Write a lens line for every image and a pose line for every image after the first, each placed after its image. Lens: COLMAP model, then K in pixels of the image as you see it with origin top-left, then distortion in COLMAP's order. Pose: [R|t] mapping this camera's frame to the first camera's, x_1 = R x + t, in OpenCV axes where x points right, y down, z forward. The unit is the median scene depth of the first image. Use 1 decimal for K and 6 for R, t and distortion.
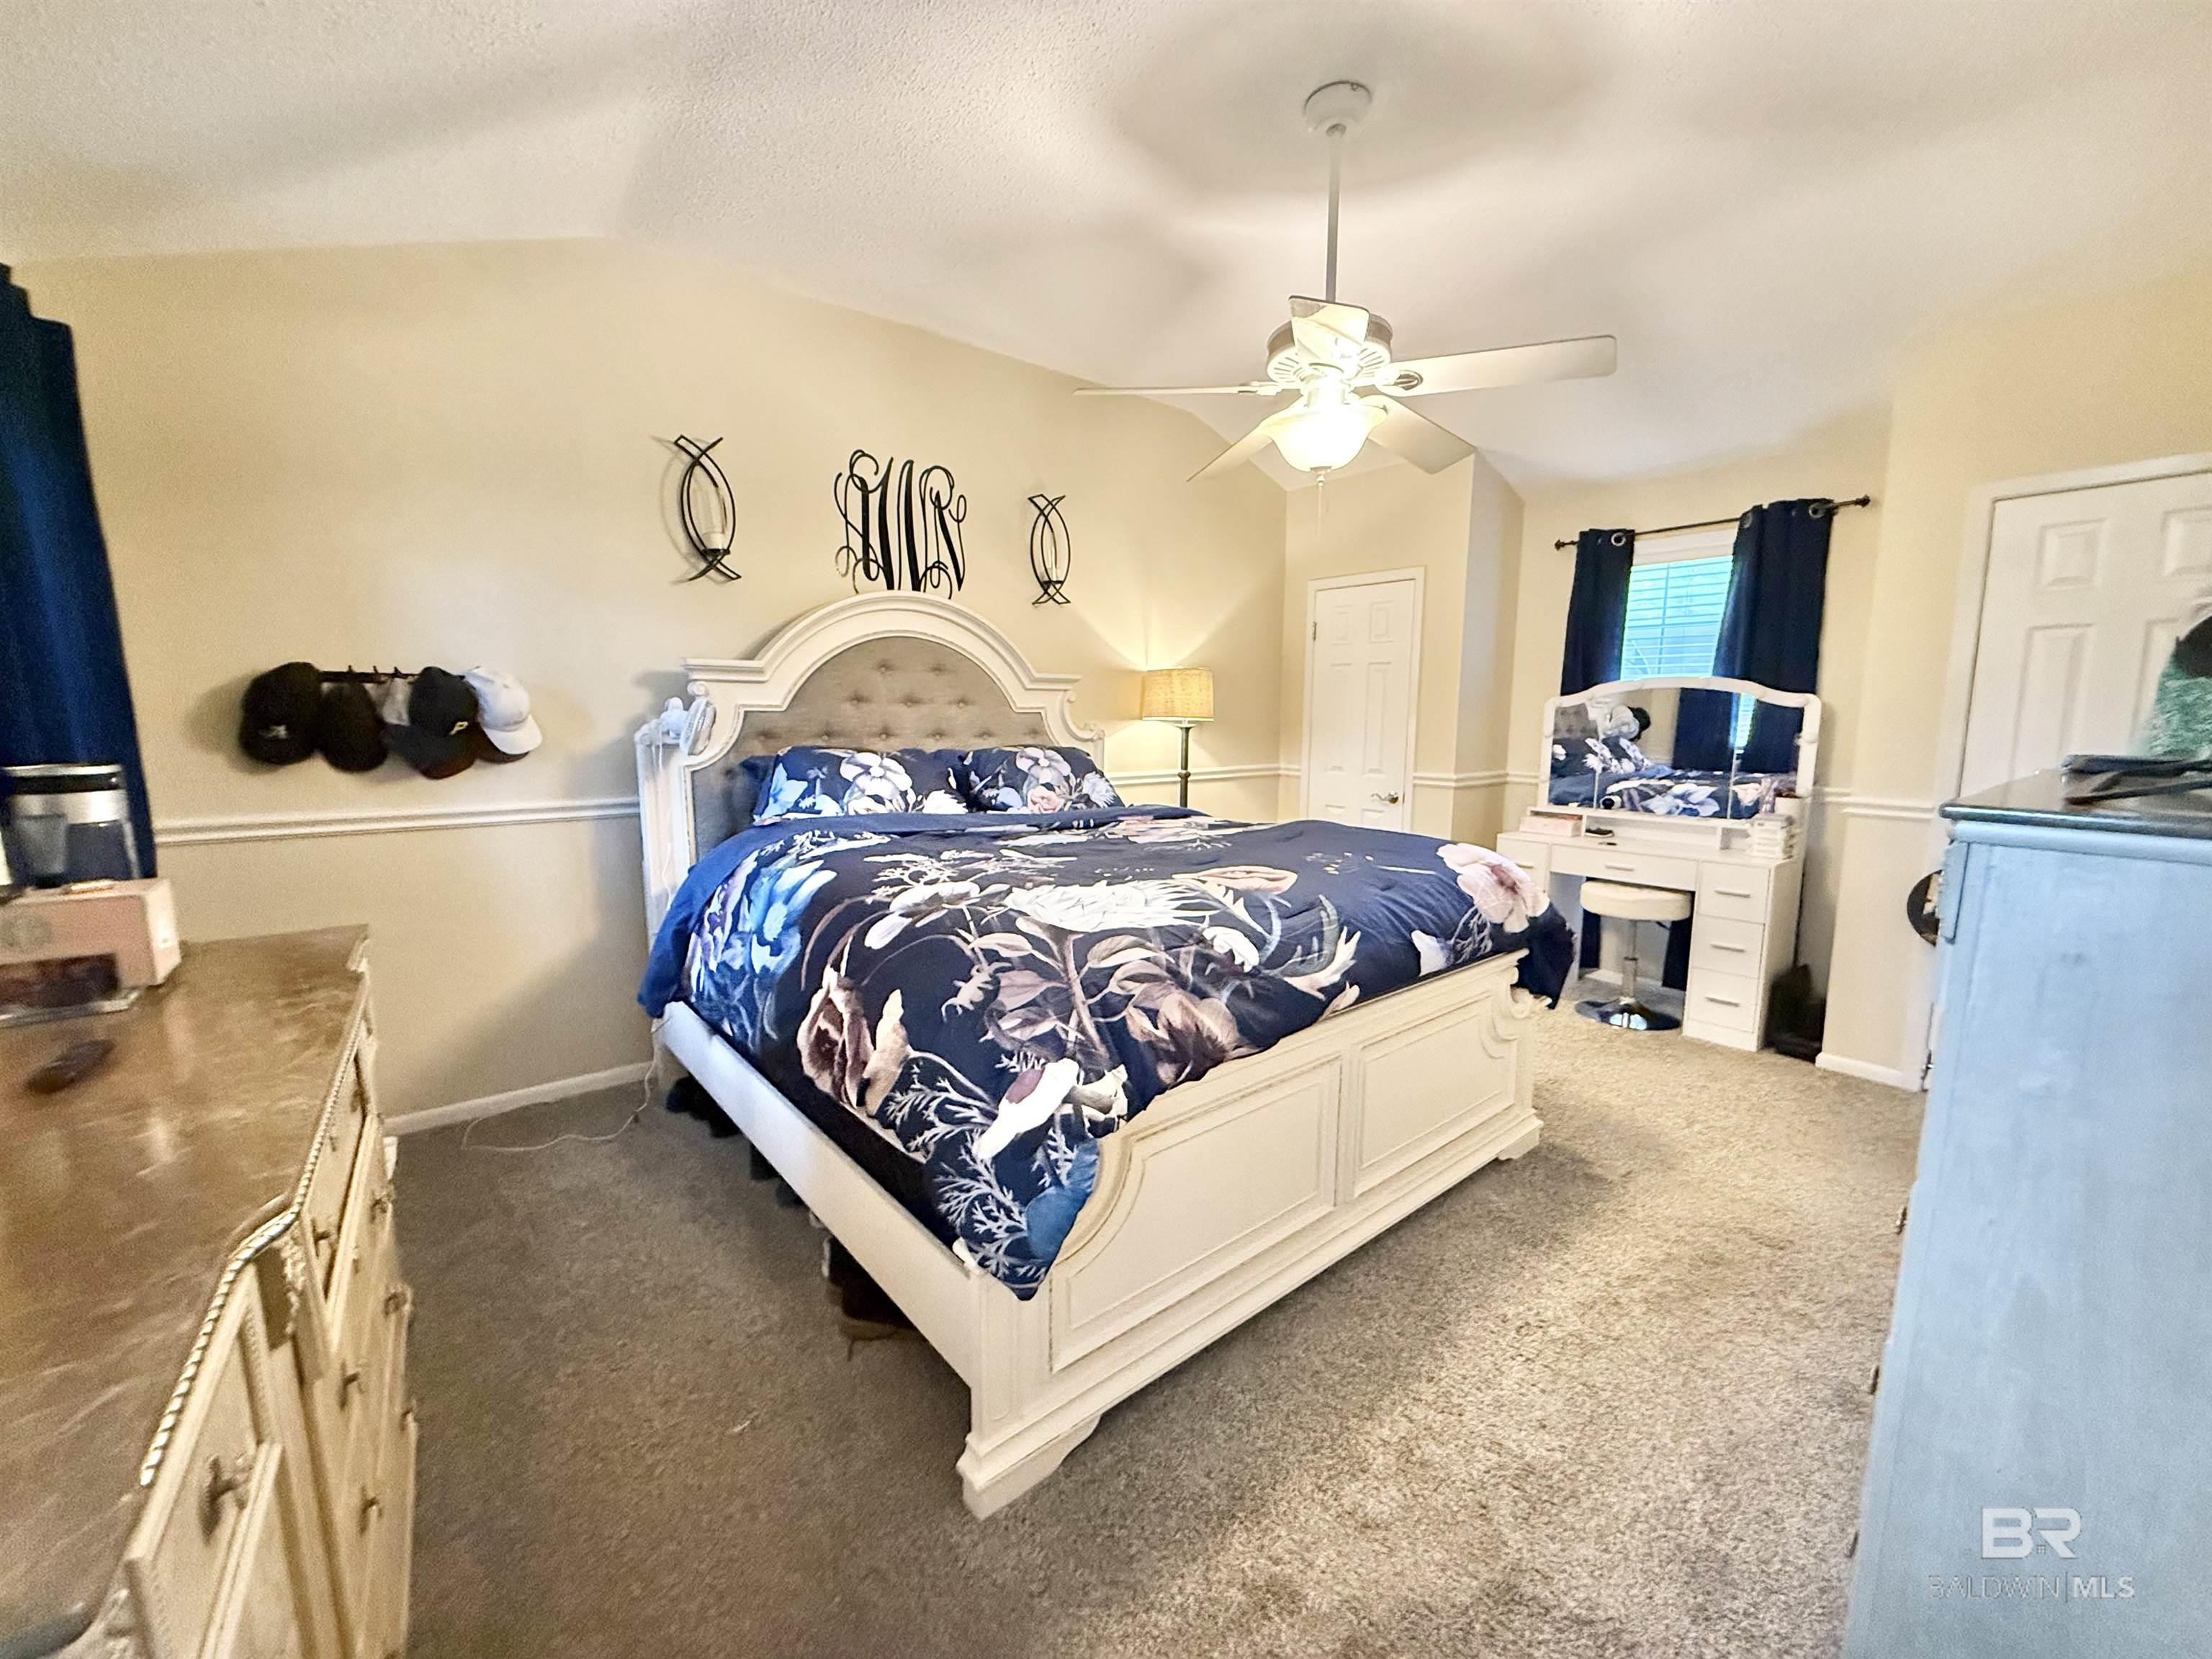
lens RADIAL K [[881.5, 0, 1099.5], [0, 881.5, 833.0], [0, 0, 1]] dist [-0.001583, -0.000518]
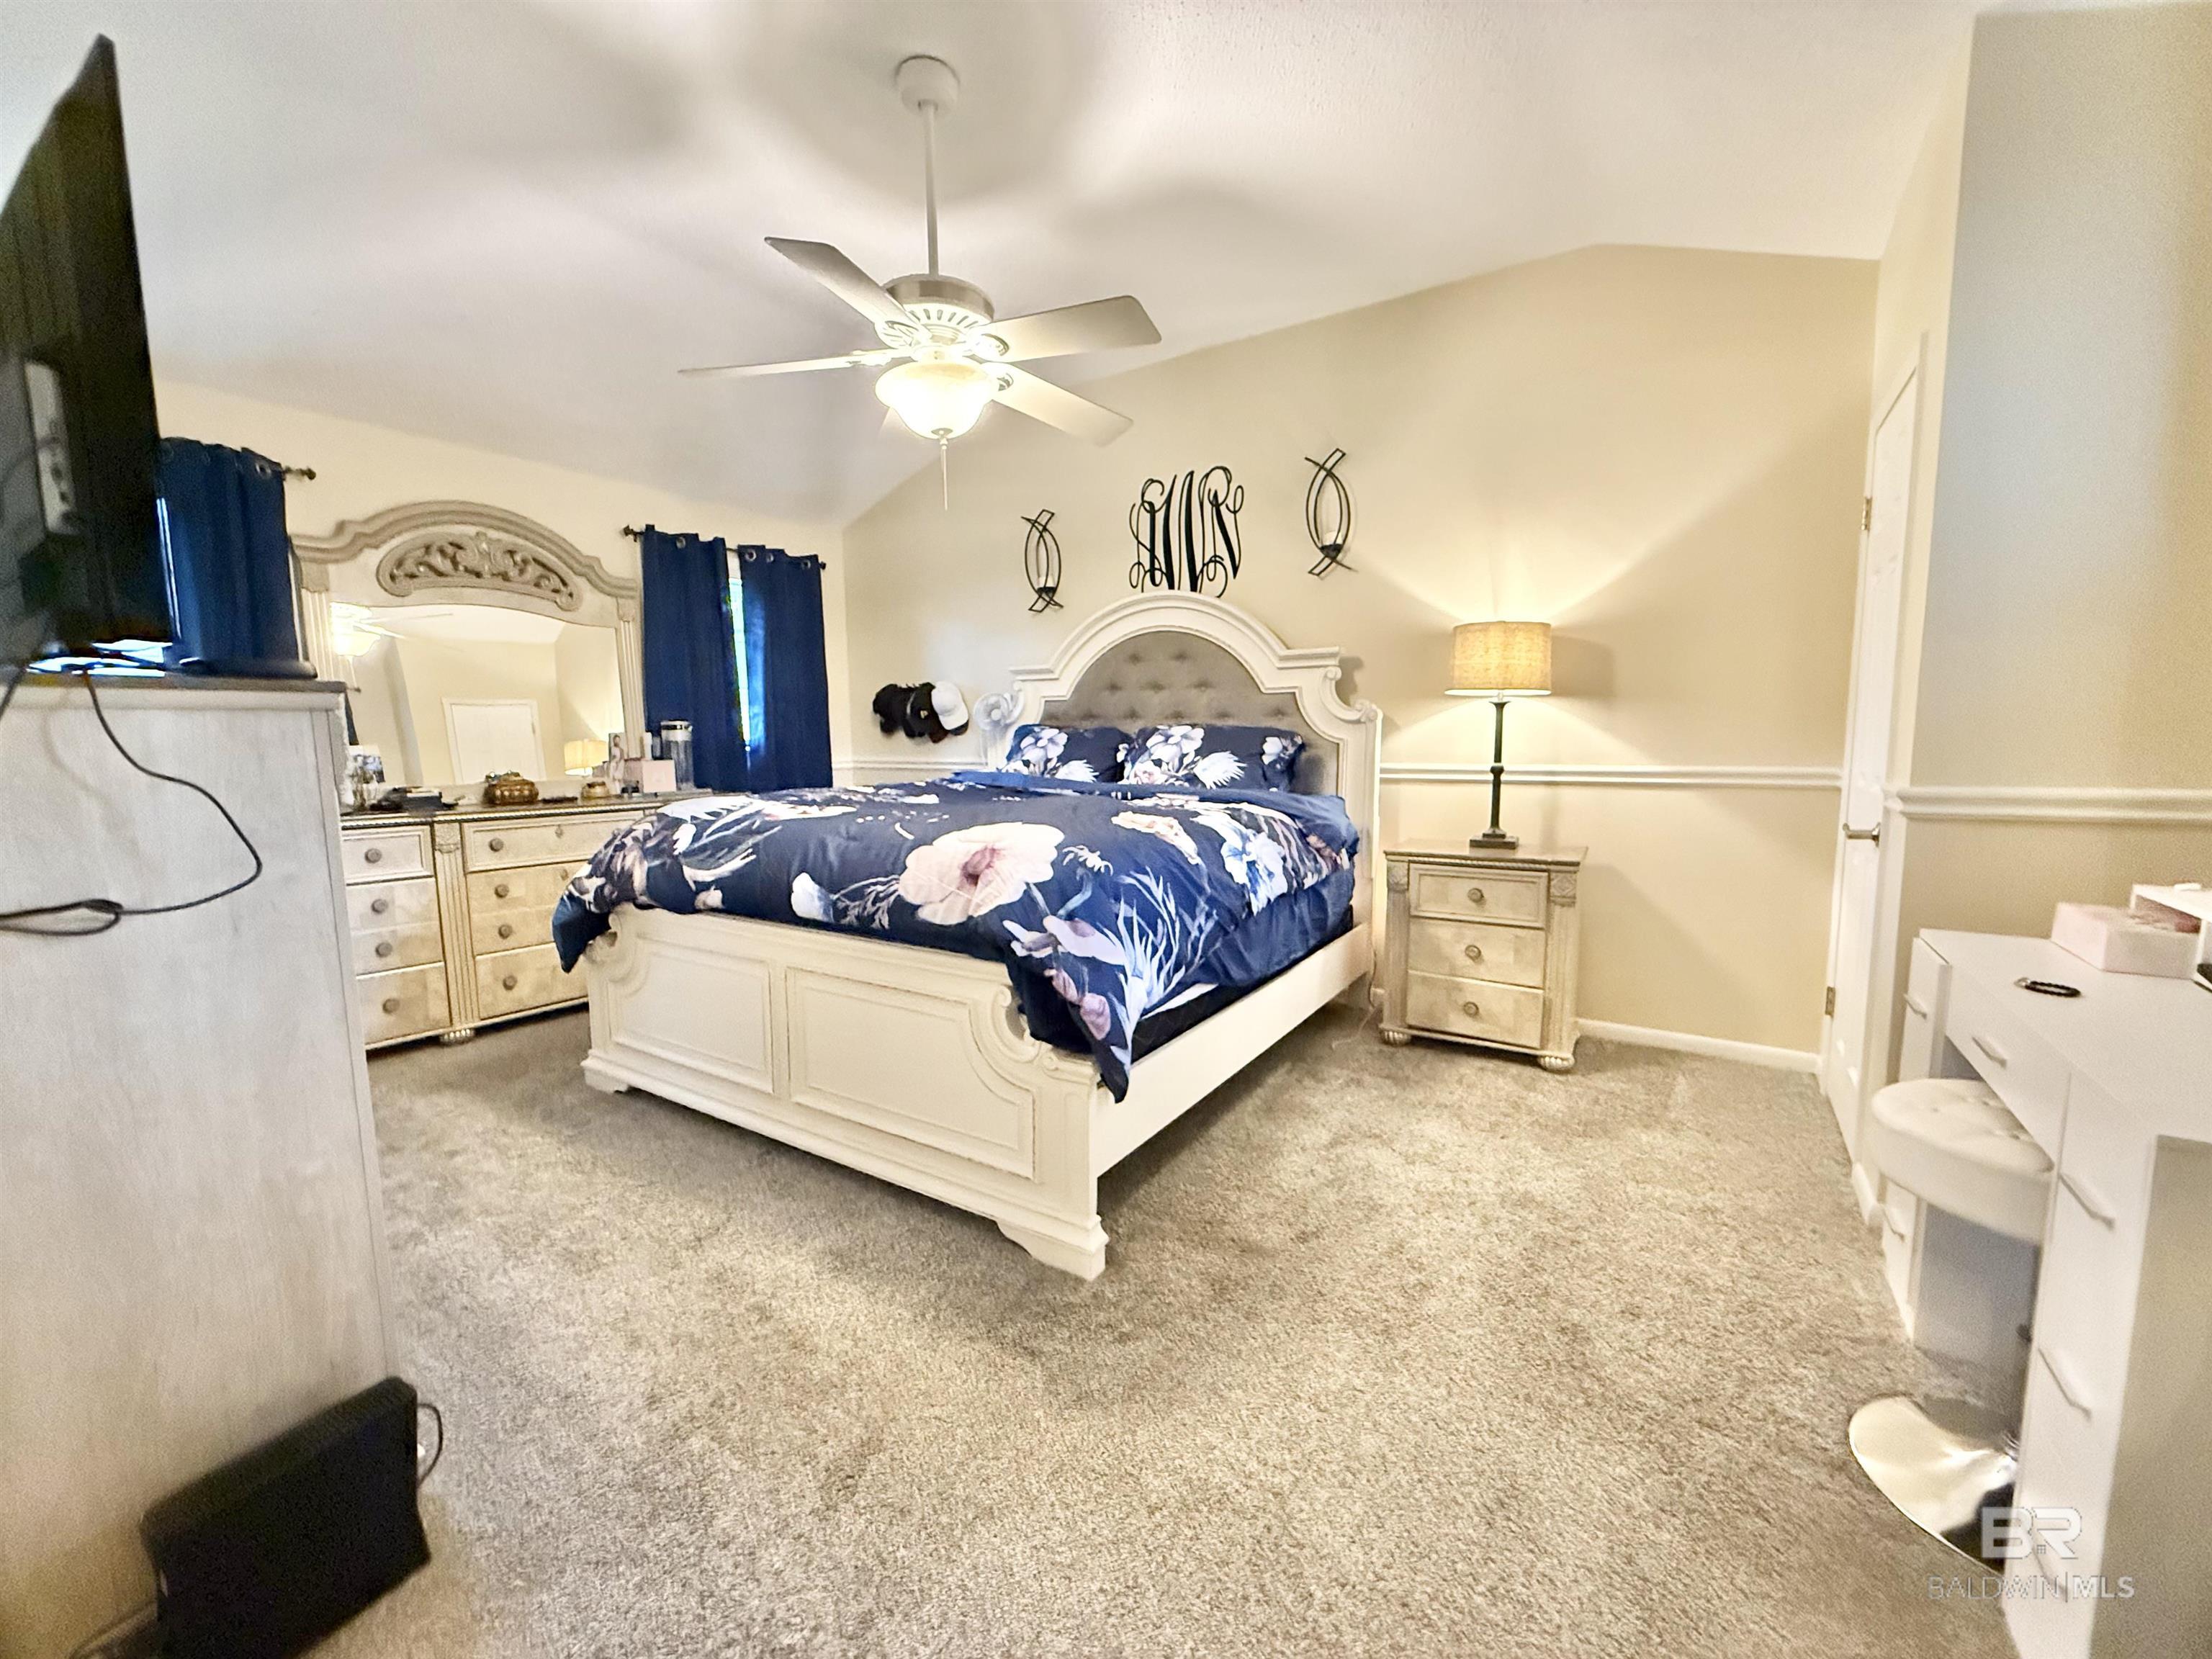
lens RADIAL K [[881.5, 0, 1099.5], [0, 881.5, 833.0], [0, 0, 1]] dist [-0.001583, -0.000518]
pose [[0.304296, 0.099608, -0.947355, 0.867243], [-0.118693, 0.990732, 0.066044, -0.028784], [0.945154, 0.092347, 0.313298, 0.590219]]
